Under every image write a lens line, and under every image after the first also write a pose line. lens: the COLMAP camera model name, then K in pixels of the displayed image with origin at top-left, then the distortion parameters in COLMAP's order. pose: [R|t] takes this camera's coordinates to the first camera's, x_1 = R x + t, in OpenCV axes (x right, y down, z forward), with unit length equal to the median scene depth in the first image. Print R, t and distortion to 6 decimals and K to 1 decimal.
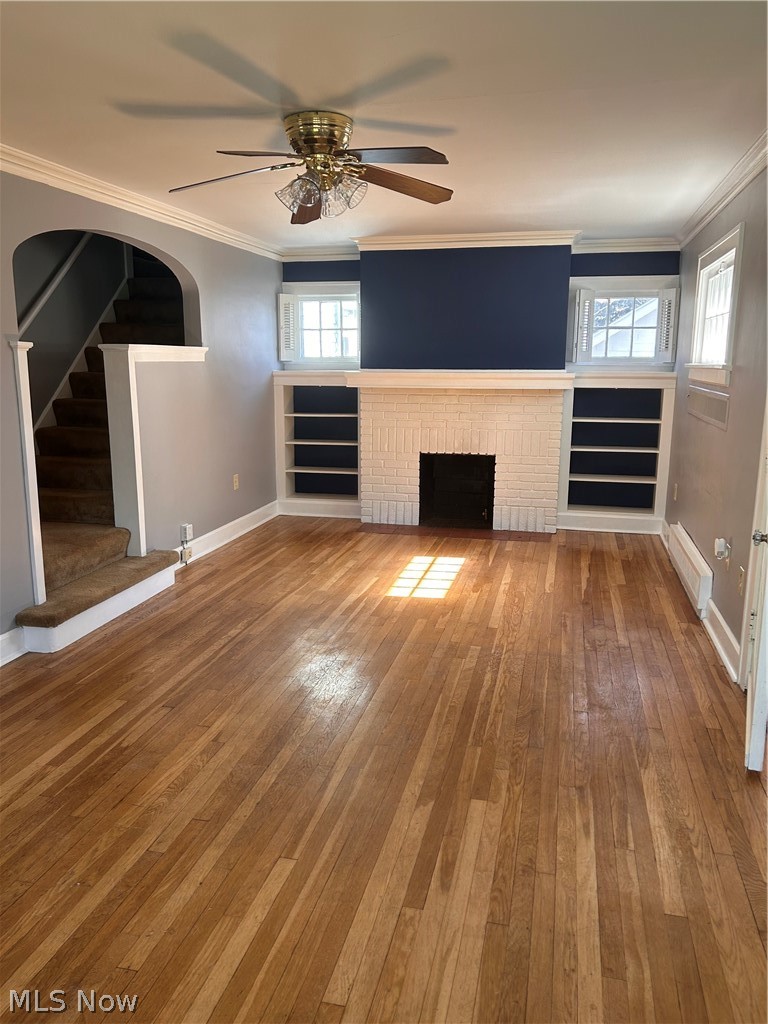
lens RADIAL K [[772.9, 0, 391.0], [0, 772.9, 512.0], [0, 0, 1]] dist [0.070802, -0.080953]
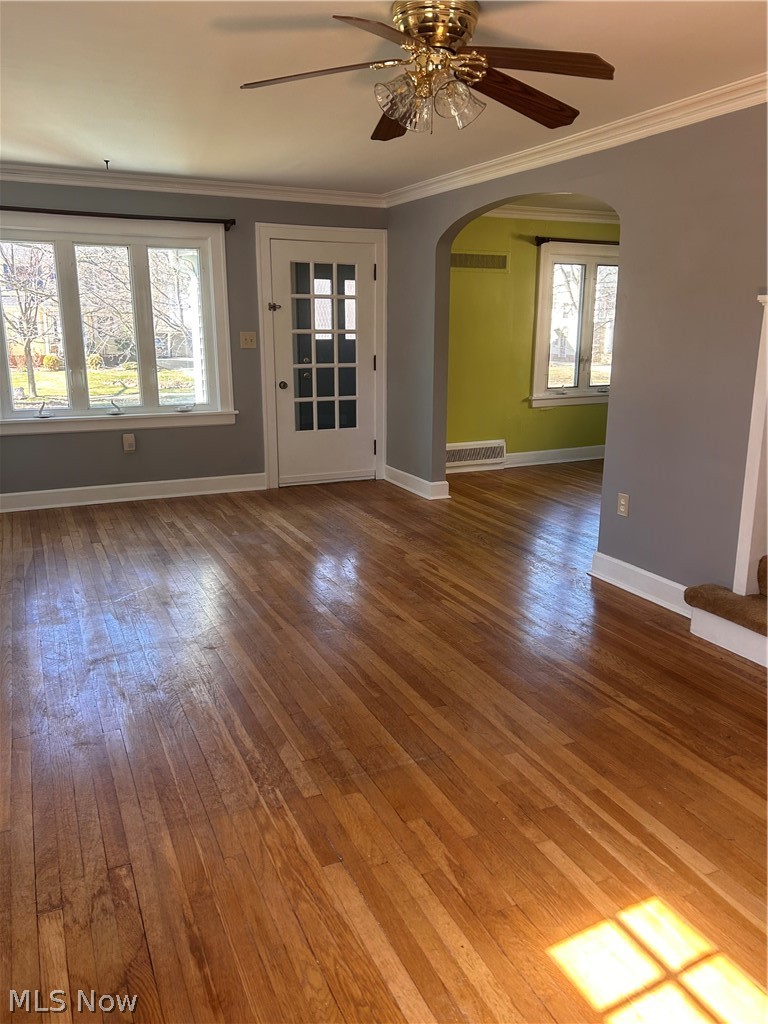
lens RADIAL K [[772.9, 0, 391.0], [0, 772.9, 512.0], [0, 0, 1]] dist [0.070802, -0.080953]
pose [[-0.788715, 0.139570, -0.598706, 0.540826], [-0.127833, 0.915365, 0.381793, -0.362690], [0.601321, 0.377660, -0.704121, 1.908472]]
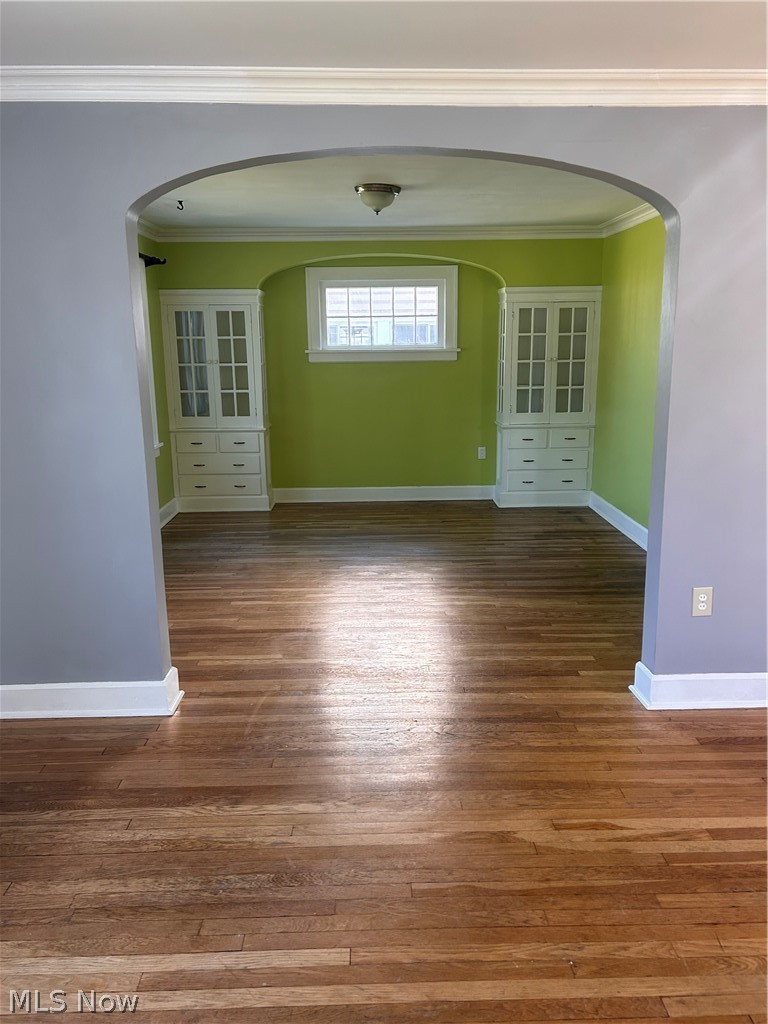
lens RADIAL K [[772.9, 0, 391.0], [0, 772.9, 512.0], [0, 0, 1]] dist [0.070802, -0.080953]
pose [[0.252549, 0.201629, -0.946343, 0.206128], [-0.180154, 0.970744, 0.158750, -0.084004], [0.950665, 0.130395, 0.281485, 0.384318]]
